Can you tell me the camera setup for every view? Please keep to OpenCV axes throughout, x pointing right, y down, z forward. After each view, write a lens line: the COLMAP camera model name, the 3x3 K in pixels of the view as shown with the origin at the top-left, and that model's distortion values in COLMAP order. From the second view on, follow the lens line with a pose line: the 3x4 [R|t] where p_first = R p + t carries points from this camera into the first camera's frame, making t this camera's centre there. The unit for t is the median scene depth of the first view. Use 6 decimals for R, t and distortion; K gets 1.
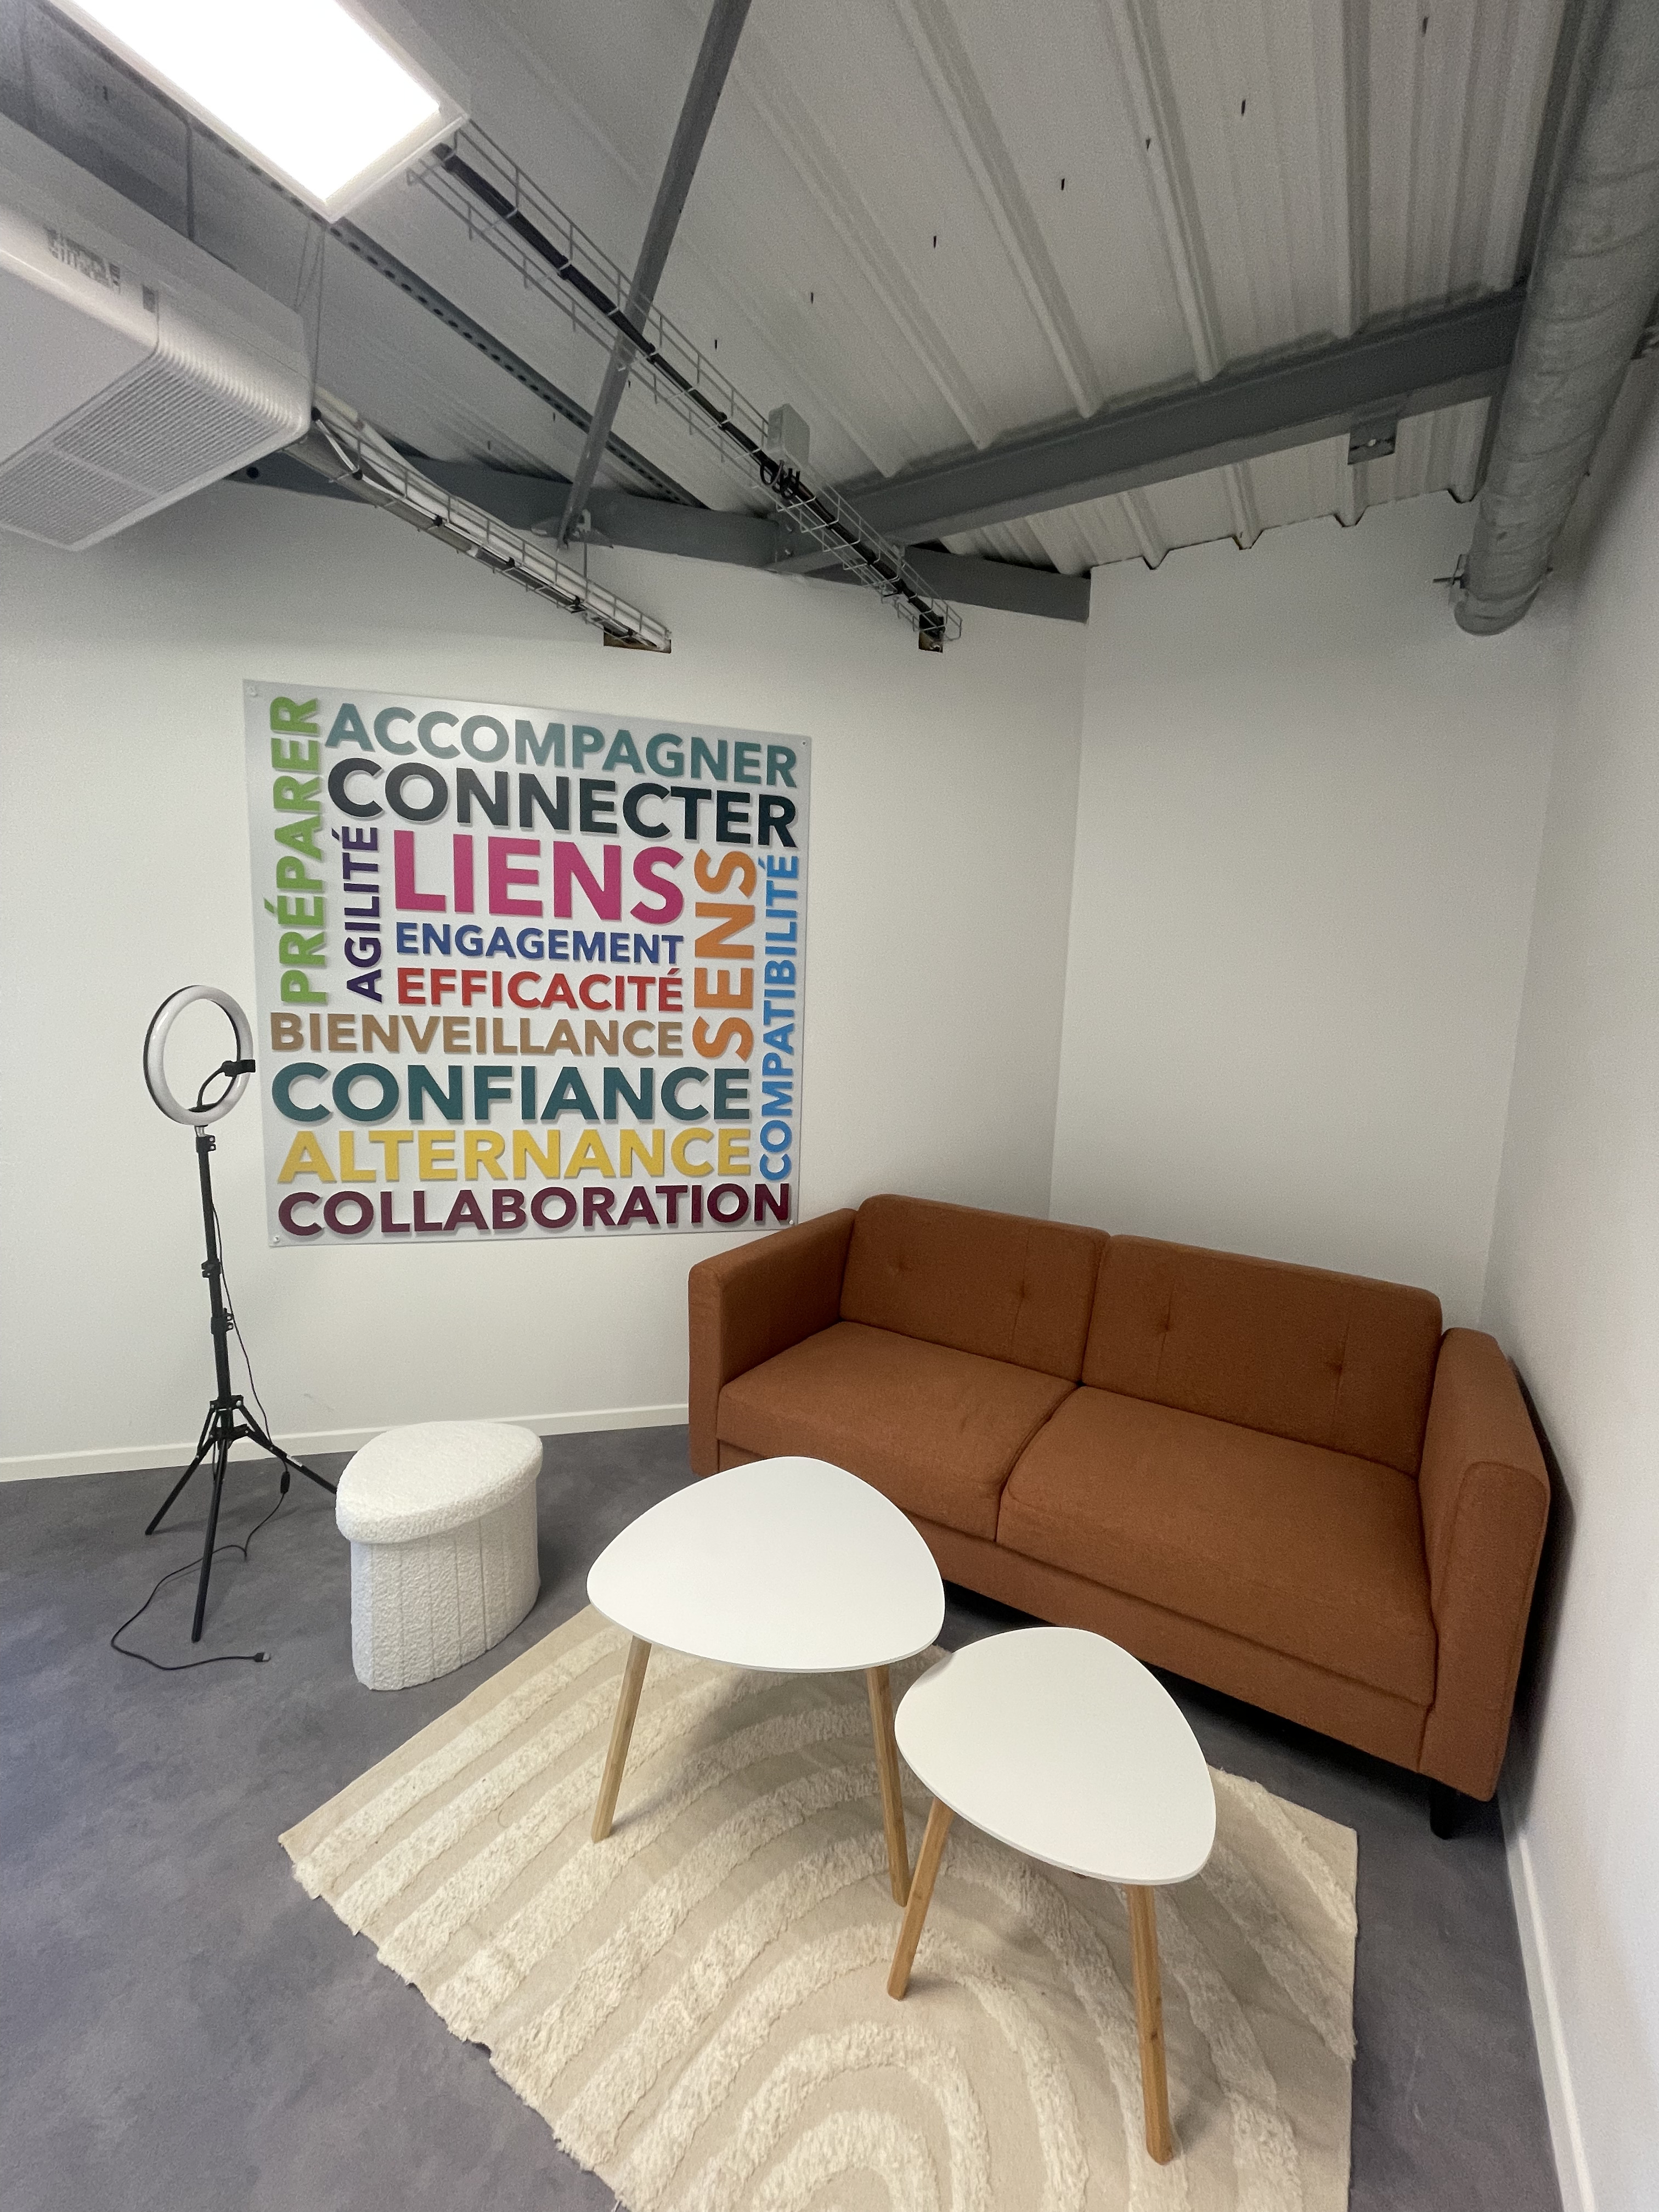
lens RADIAL K [[886.6, 0, 829.5], [0, 886.6, 1106.0], [0, 0, 1]] dist [0.000198, -0.000503]
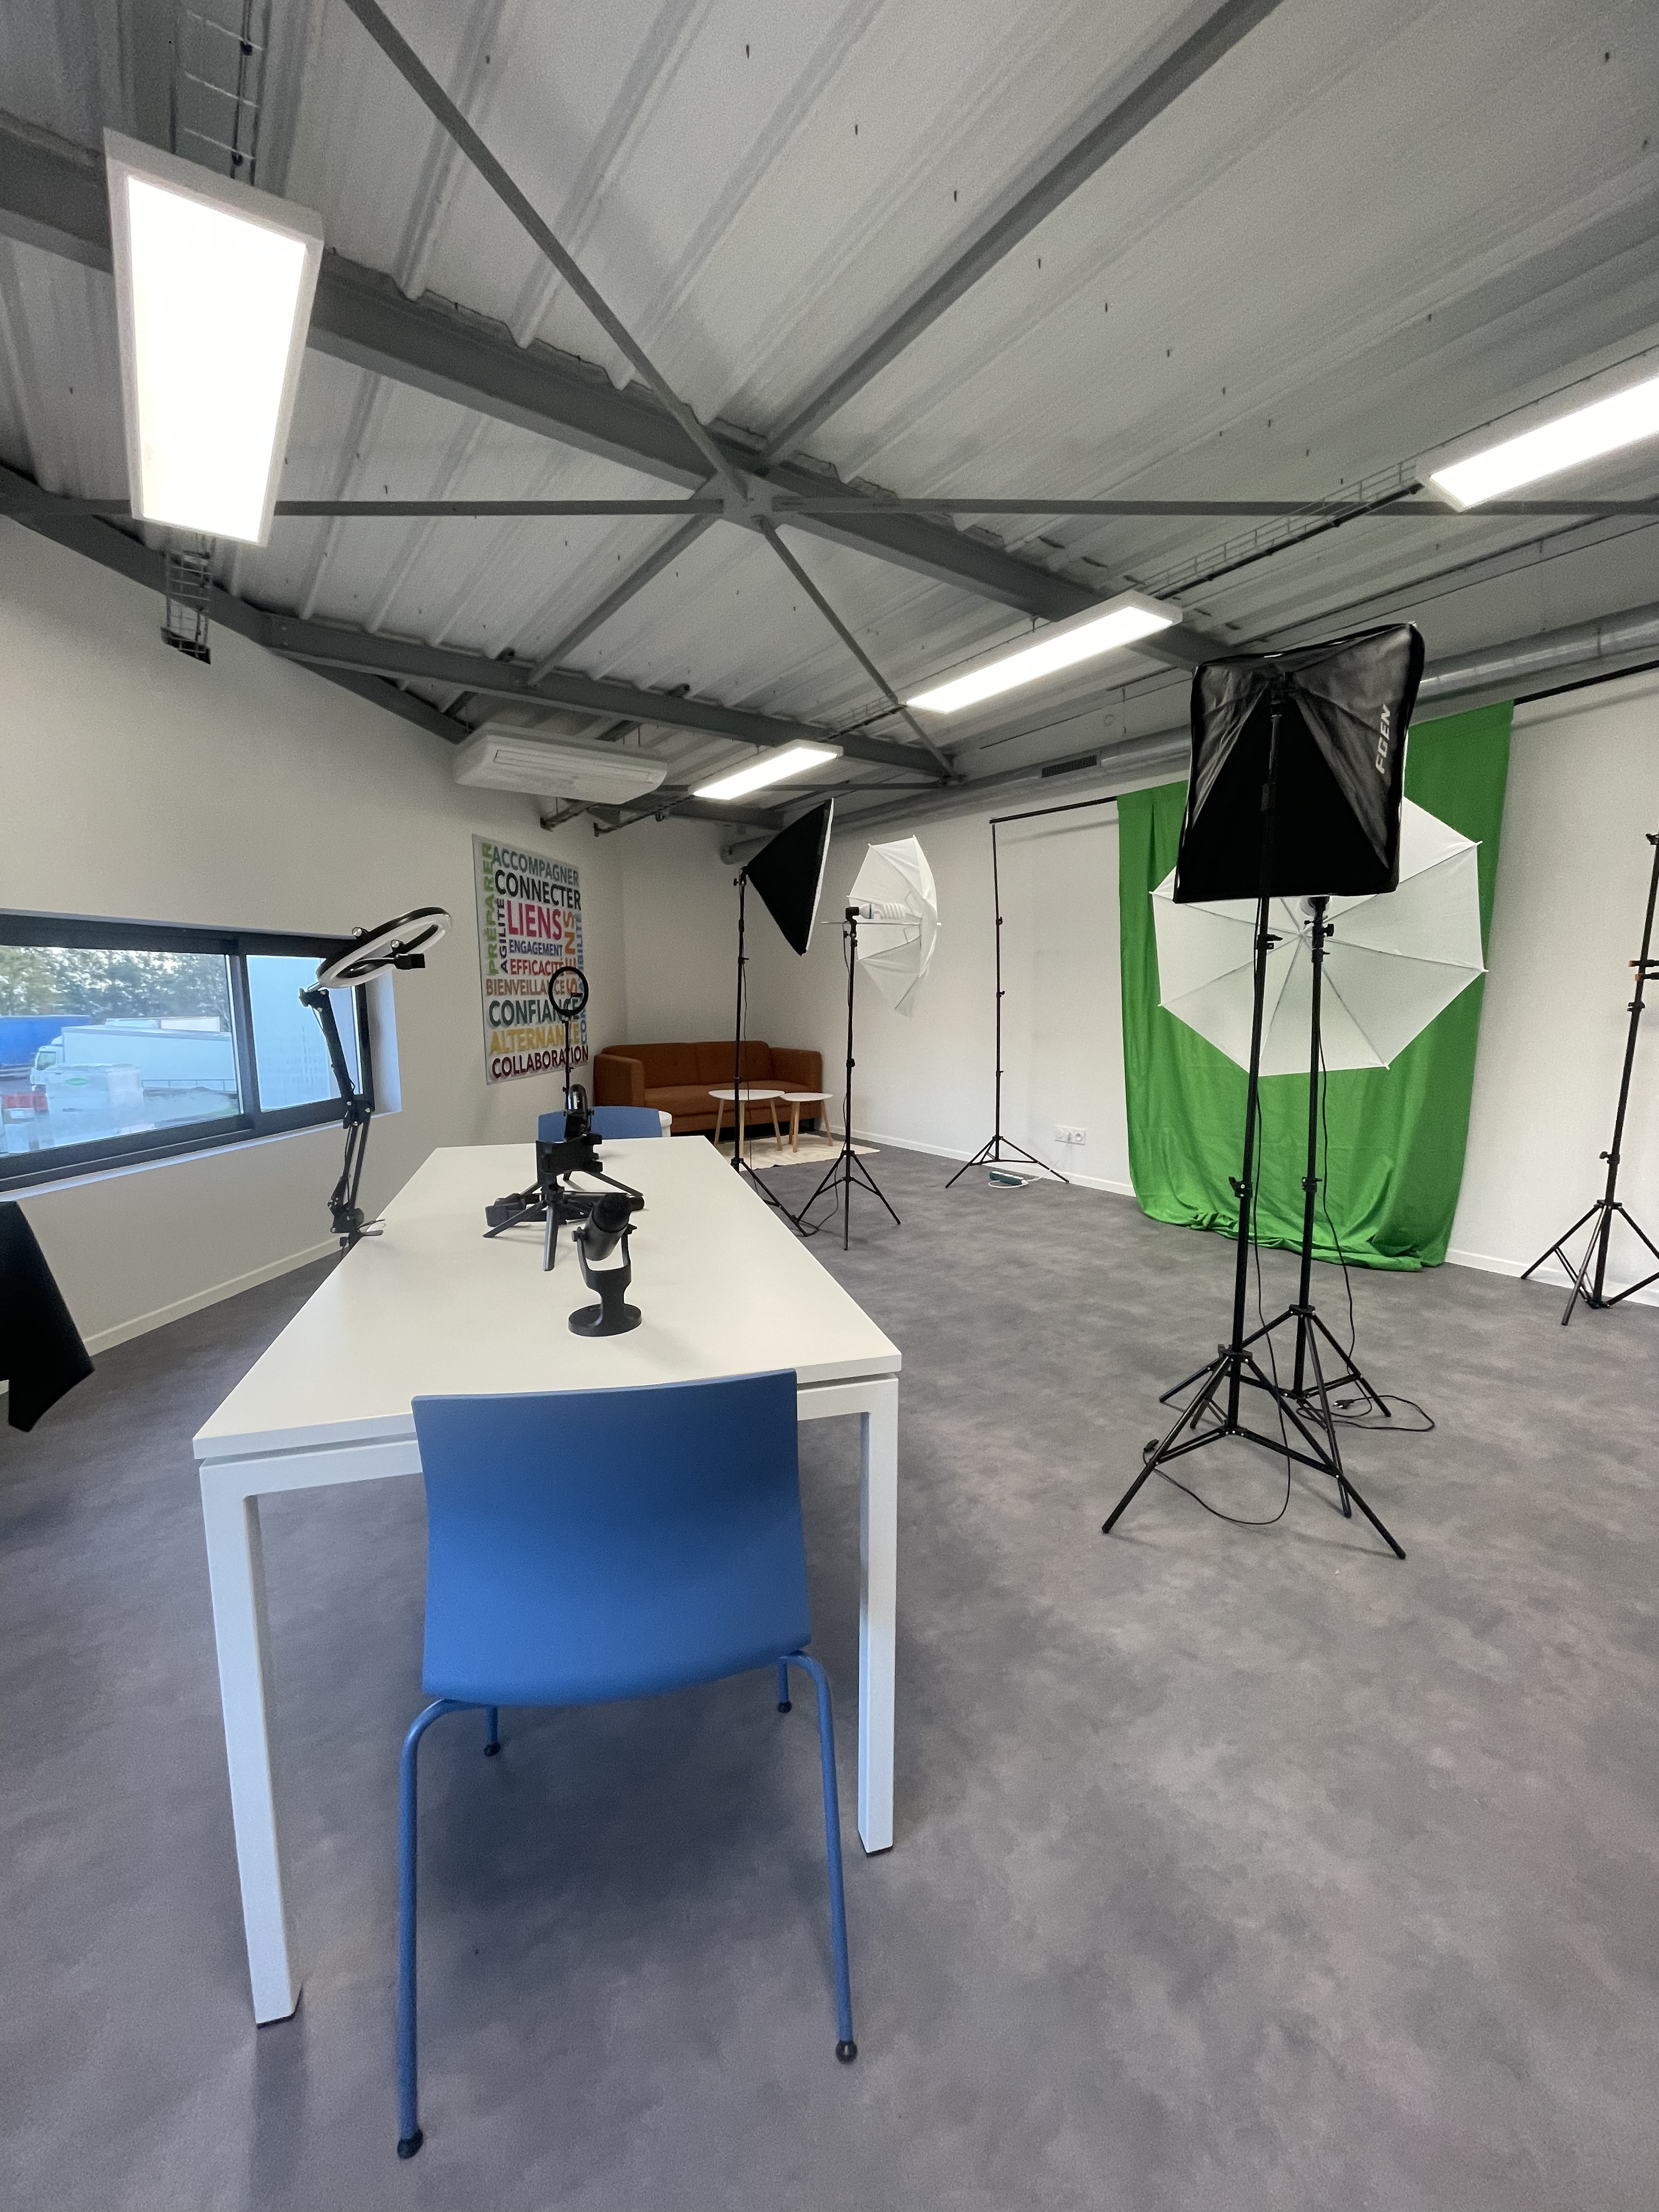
lens RADIAL K [[883.9, 0, 826.7], [0, 883.9, 1108.2], [0, 0, 1]] dist [-0.000500, -0.000117]
pose [[0.374737, -0.157604, 0.913637, -2.285682], [0.128088, 0.984797, 0.117343, 0.063631], [-0.918240, 0.073053, 0.389227, -0.623851]]
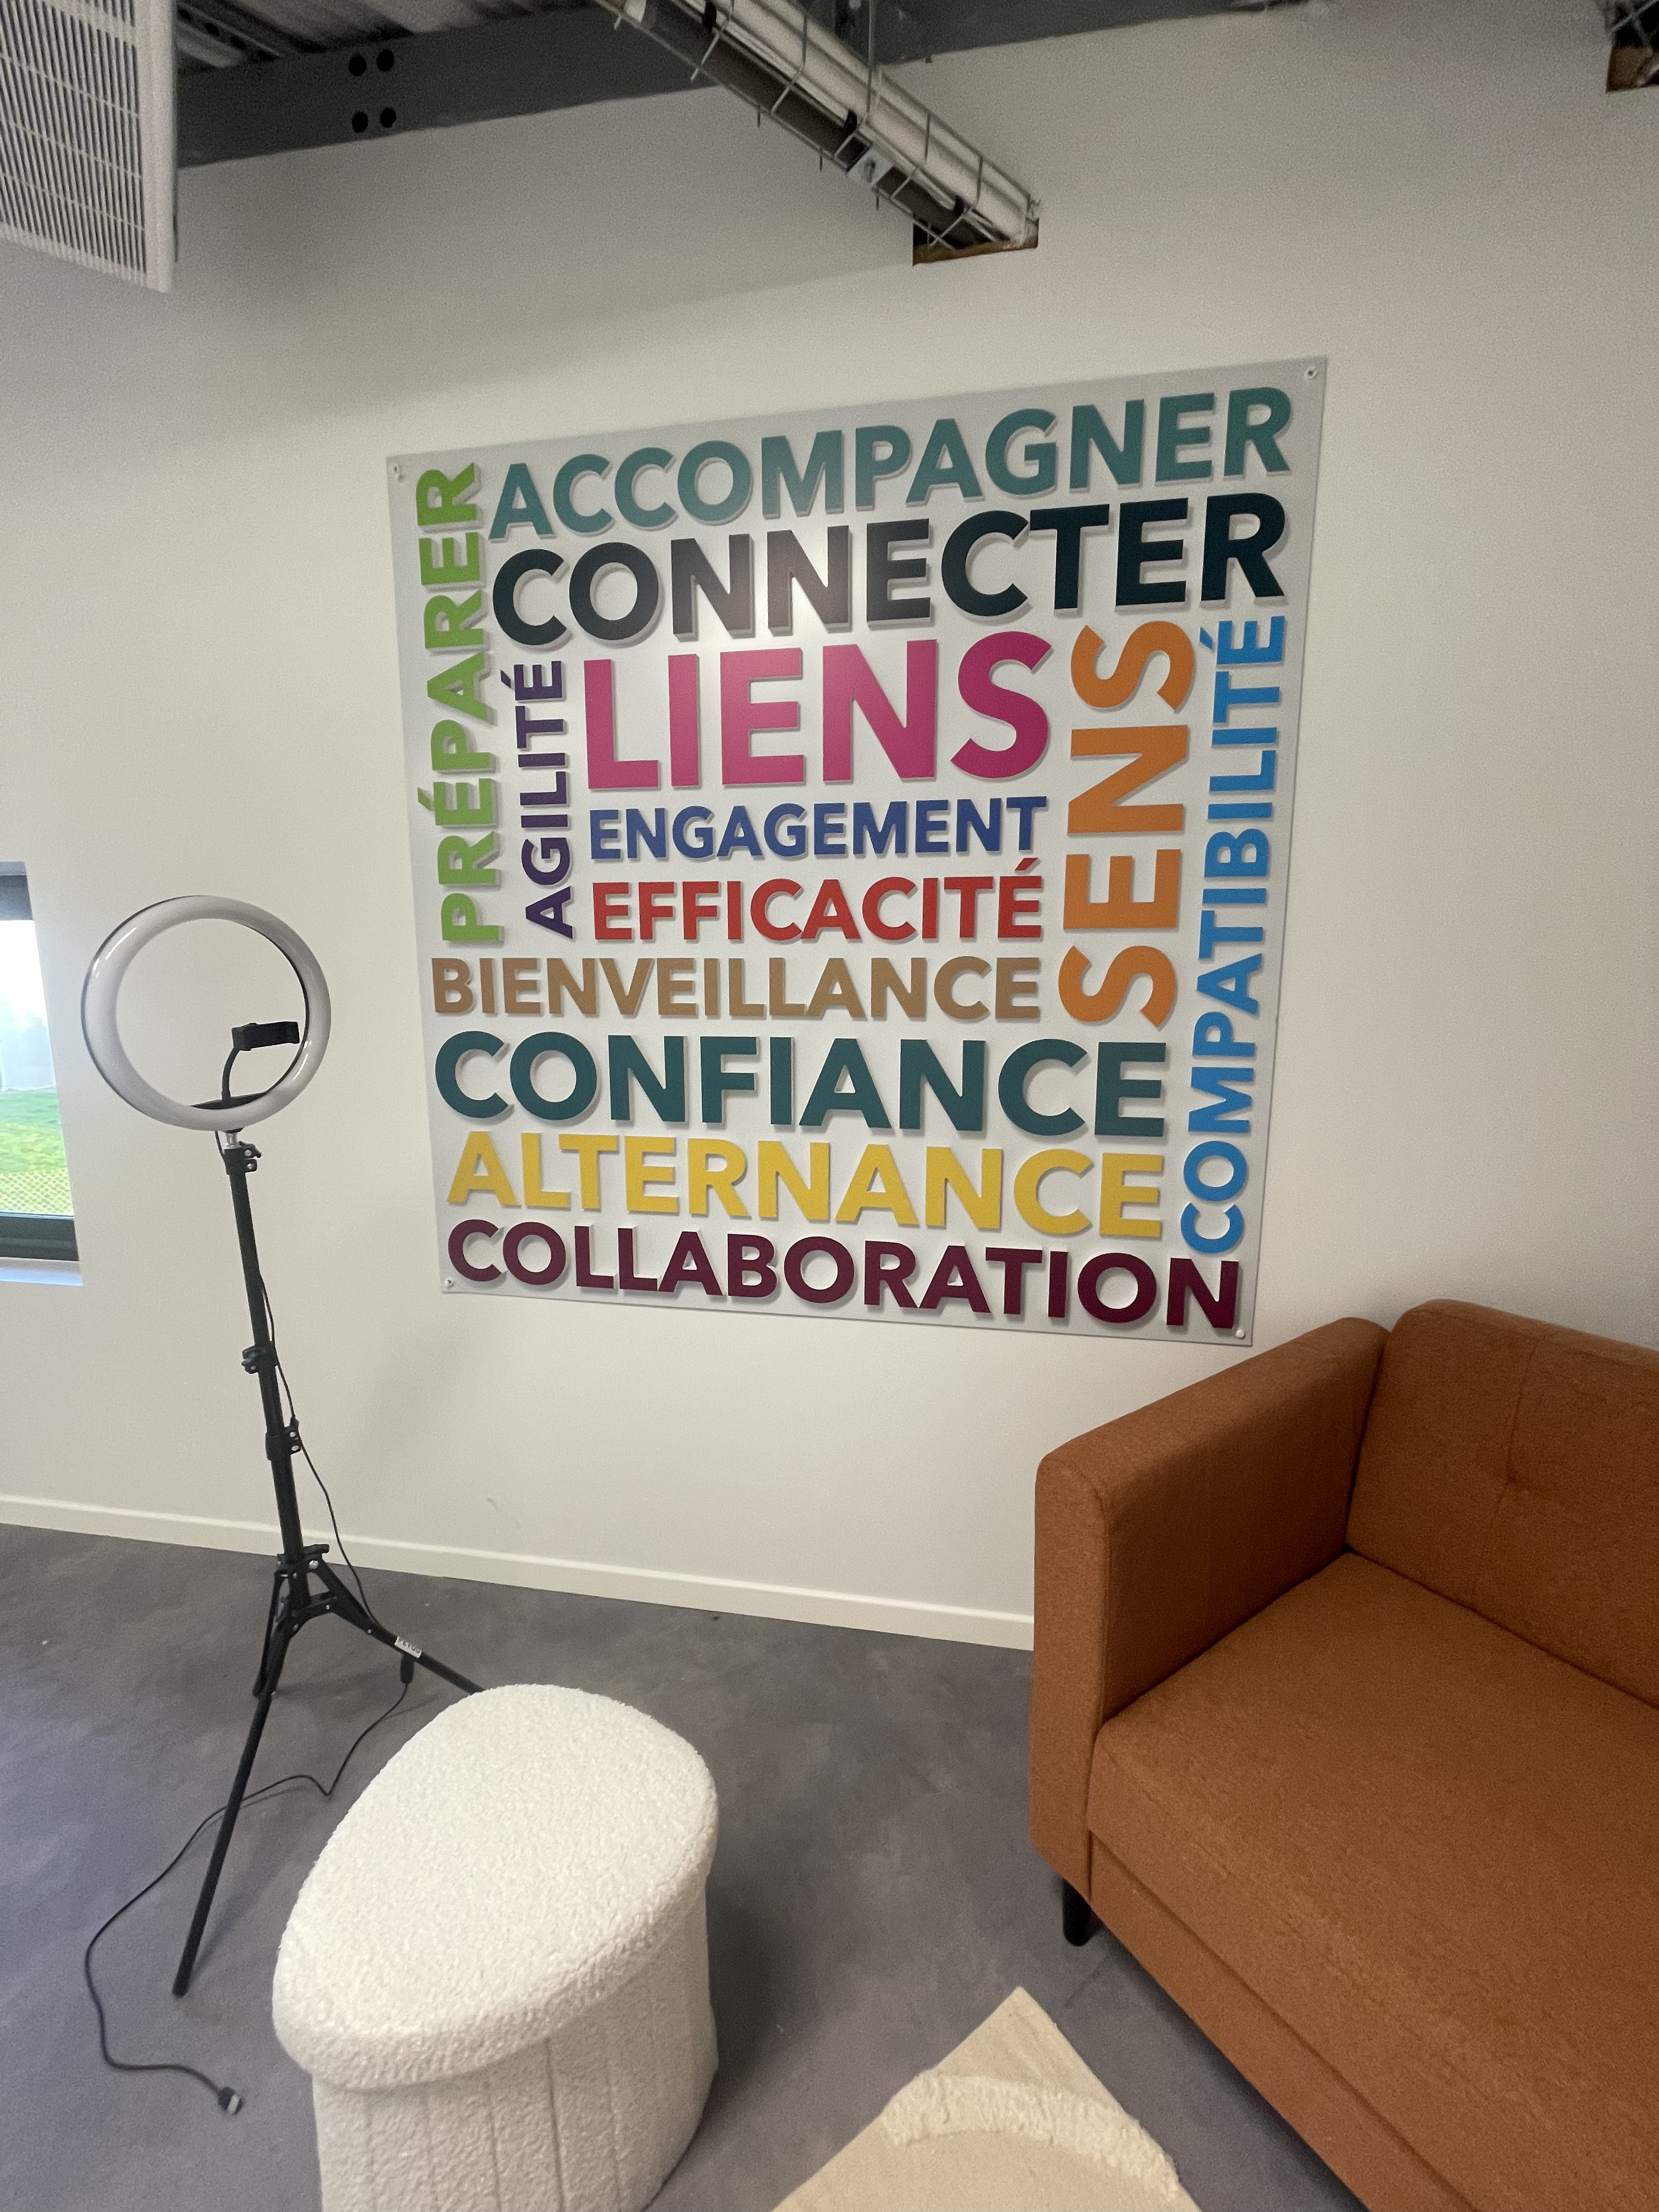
lens RADIAL K [[886.6, 0, 829.5], [0, 886.6, 1106.0], [0, 0, 1]] dist [0.000198, -0.000503]
pose [[0.917076, 0.029807, -0.397597, -0.067685], [-0.020833, 0.999422, 0.026874, -0.015086], [0.398168, -0.016362, 0.917166, 0.459674]]
